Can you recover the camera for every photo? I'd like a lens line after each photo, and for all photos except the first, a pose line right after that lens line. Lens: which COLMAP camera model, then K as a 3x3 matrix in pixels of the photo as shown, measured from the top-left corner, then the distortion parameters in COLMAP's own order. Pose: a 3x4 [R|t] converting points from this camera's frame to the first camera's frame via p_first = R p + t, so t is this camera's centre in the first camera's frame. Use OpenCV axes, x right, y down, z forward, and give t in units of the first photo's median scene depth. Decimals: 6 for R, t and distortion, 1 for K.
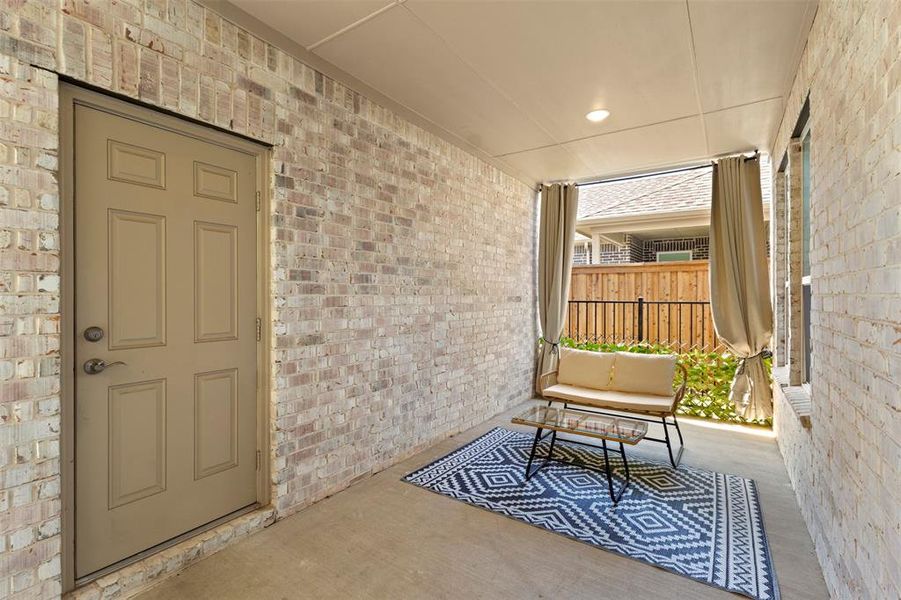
lens RADIAL K [[417.2, 0, 445.5], [0, 417.2, 296.6], [0, 0, 1]] dist [0.001689, 0.001503]
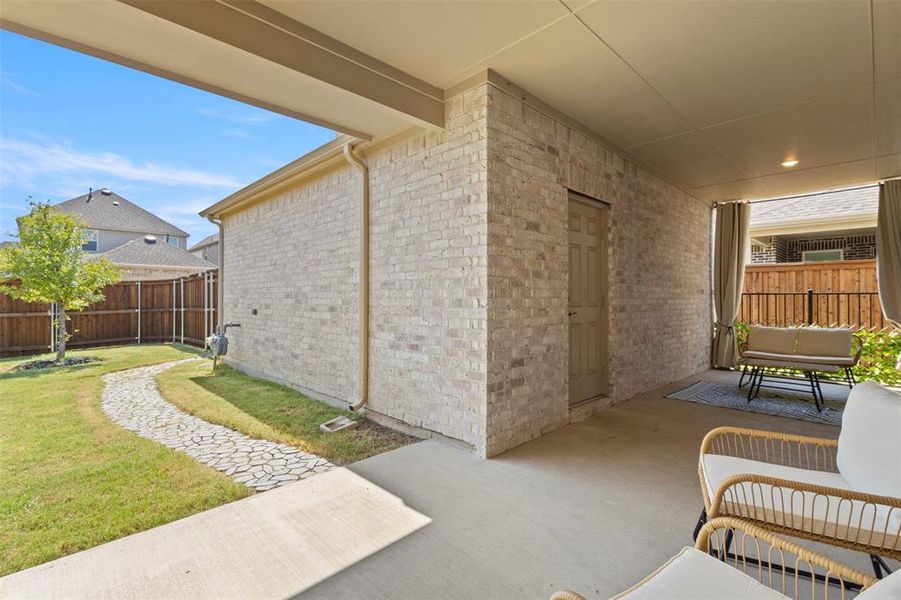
lens RADIAL K [[417.2, 0, 445.5], [0, 417.2, 296.6], [0, 0, 1]] dist [0.001689, 0.001503]
pose [[0.979486, -0.001611, -0.201504, -0.381459], [0.000027, 0.999969, -0.007863, 0.034042], [0.201510, 0.007697, 0.979456, -0.491742]]
